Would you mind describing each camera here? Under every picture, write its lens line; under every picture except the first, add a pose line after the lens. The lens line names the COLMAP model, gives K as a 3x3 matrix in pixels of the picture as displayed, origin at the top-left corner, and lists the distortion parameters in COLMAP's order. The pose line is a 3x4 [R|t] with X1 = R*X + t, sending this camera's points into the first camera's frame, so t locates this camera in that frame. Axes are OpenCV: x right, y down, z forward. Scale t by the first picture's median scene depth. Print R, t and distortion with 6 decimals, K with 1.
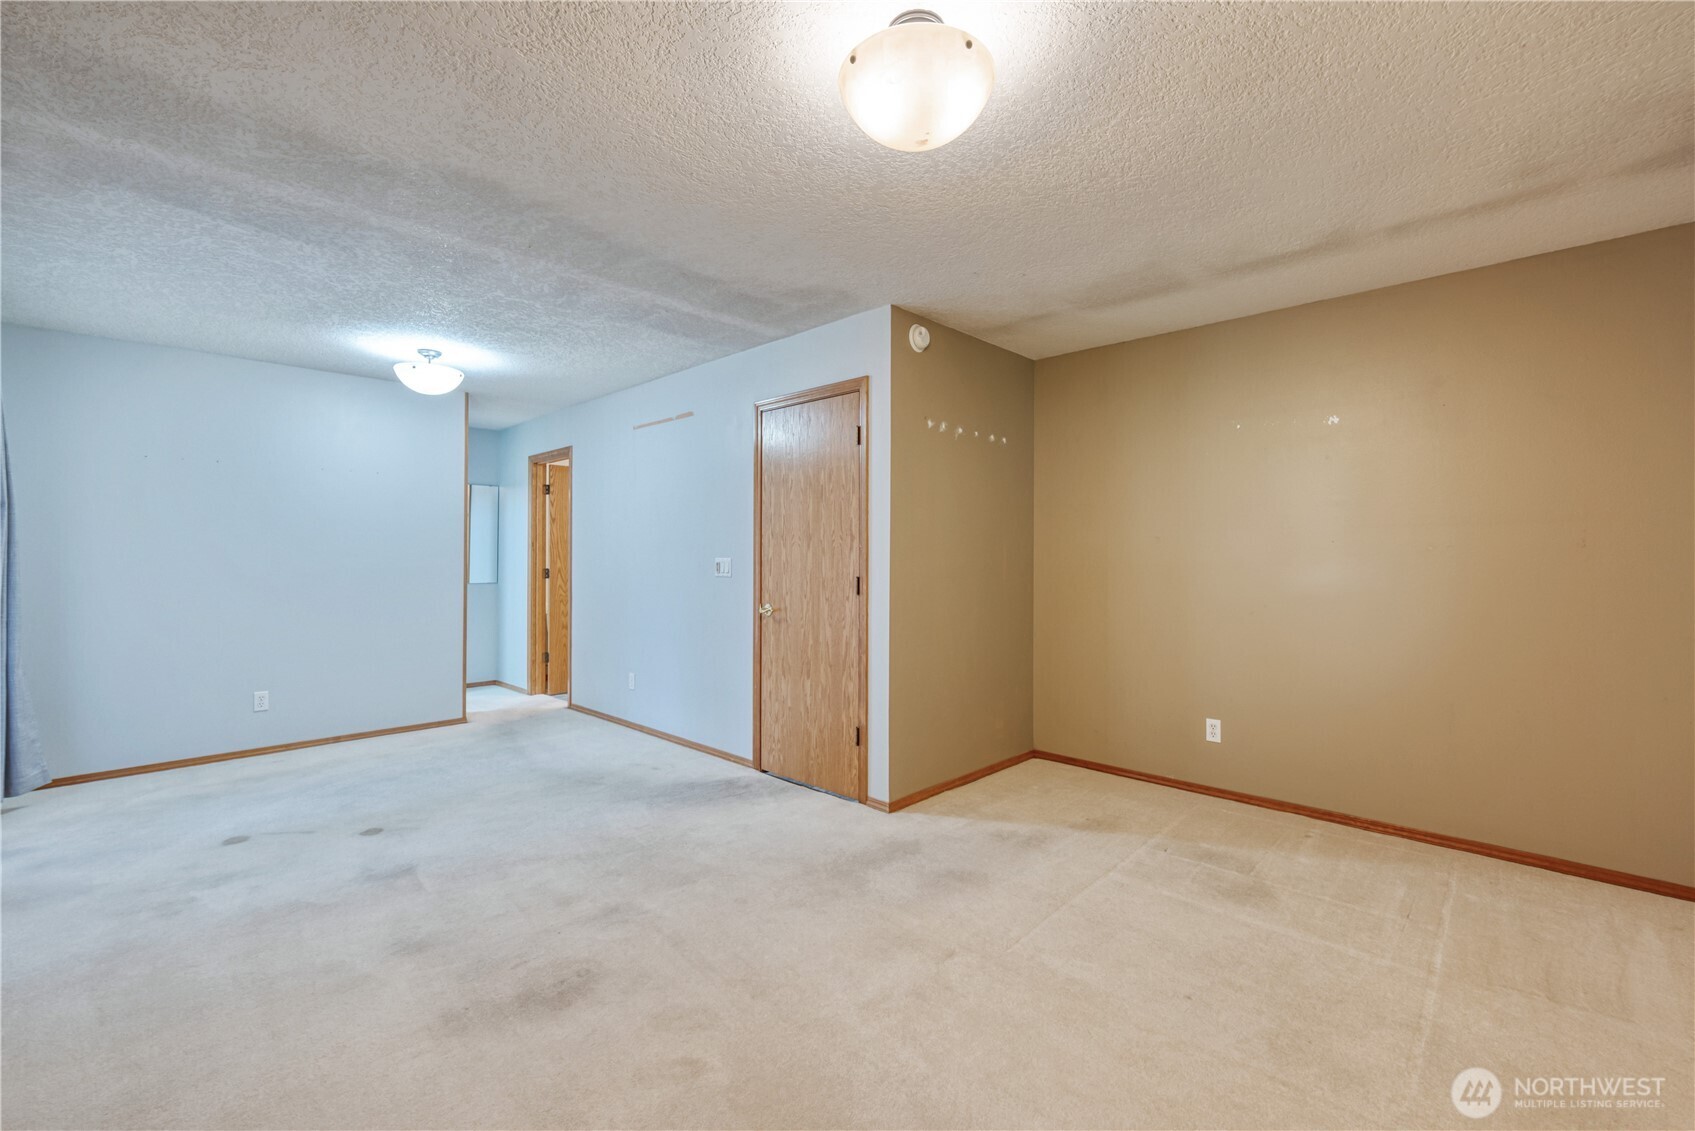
lens RADIAL K [[720.8, 0, 841.1], [0, 720.8, 557.9], [0, 0, 1]] dist [0.000158, -0.000094]
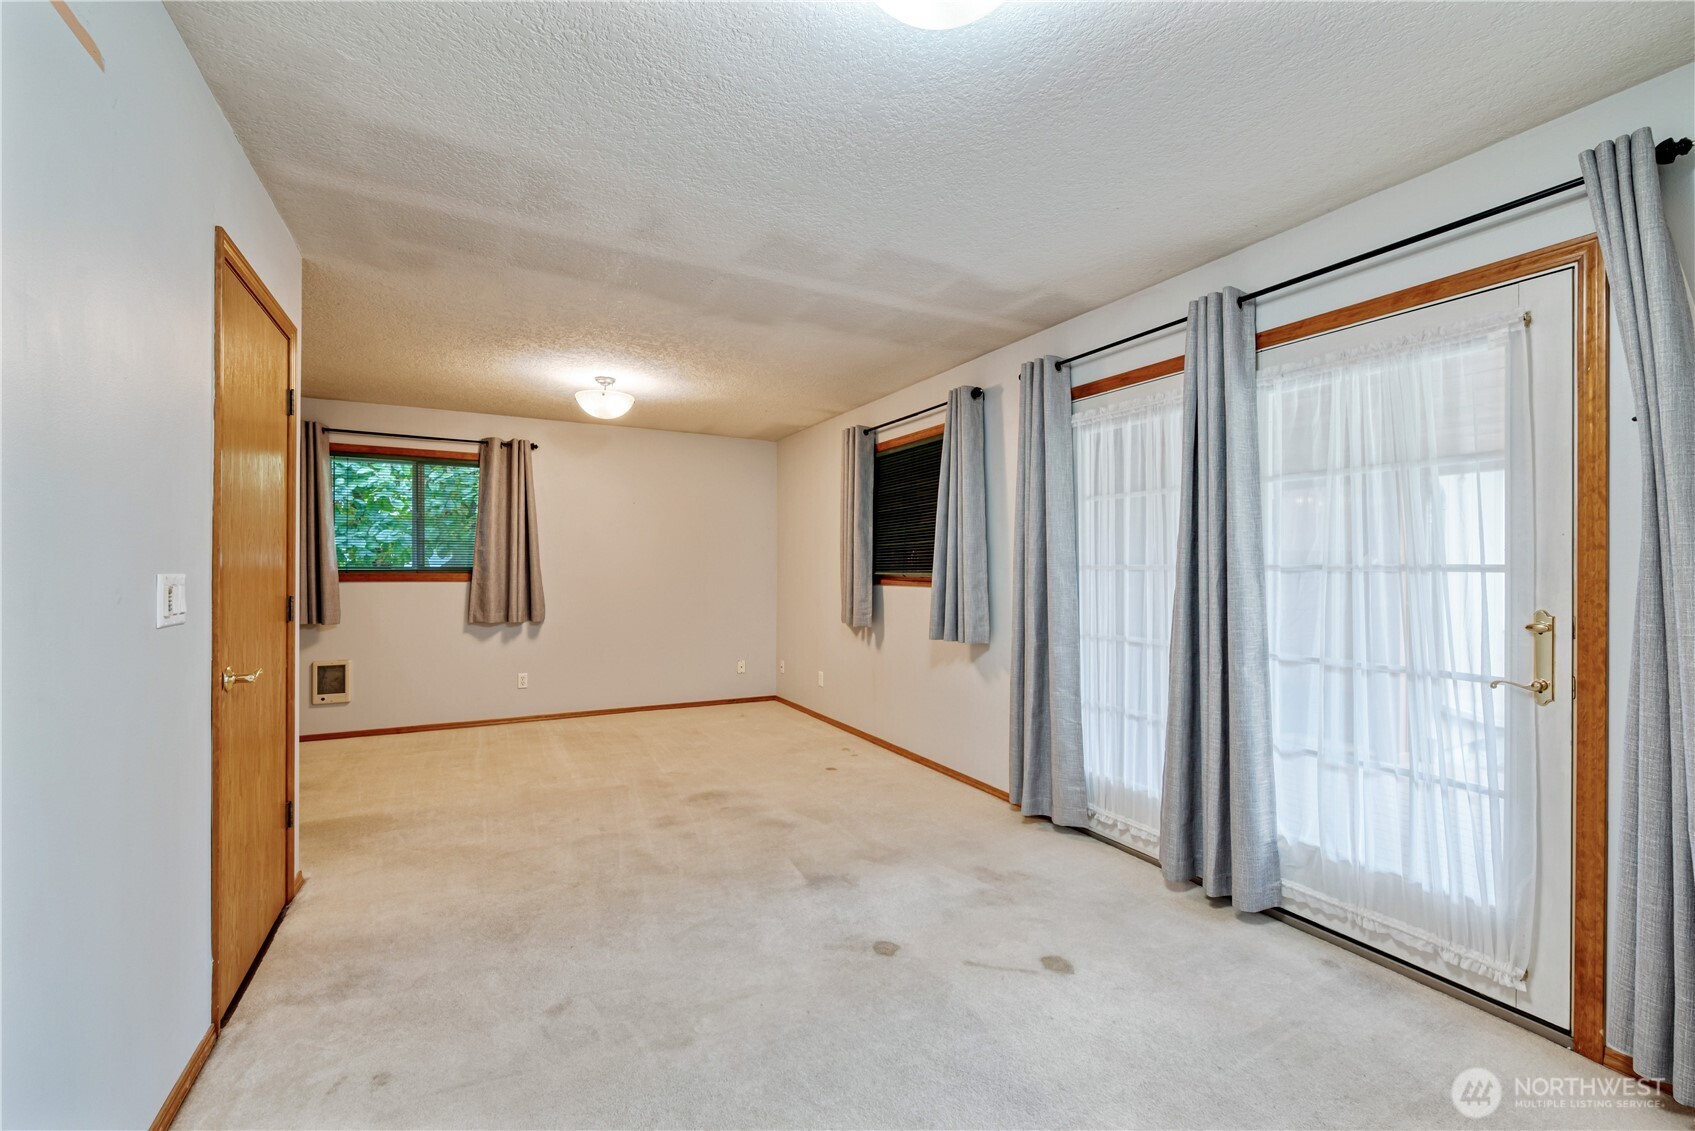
lens RADIAL K [[720.8, 0, 858.2], [0, 720.8, 562.5], [0, 0, 1]] dist [0.000158, -0.000094]
pose [[-0.957755, -0.006443, 0.287515, -0.995603], [-0.011422, 0.999812, -0.015642, 0.002420], [-0.287360, -0.018265, -0.957648, 2.052086]]
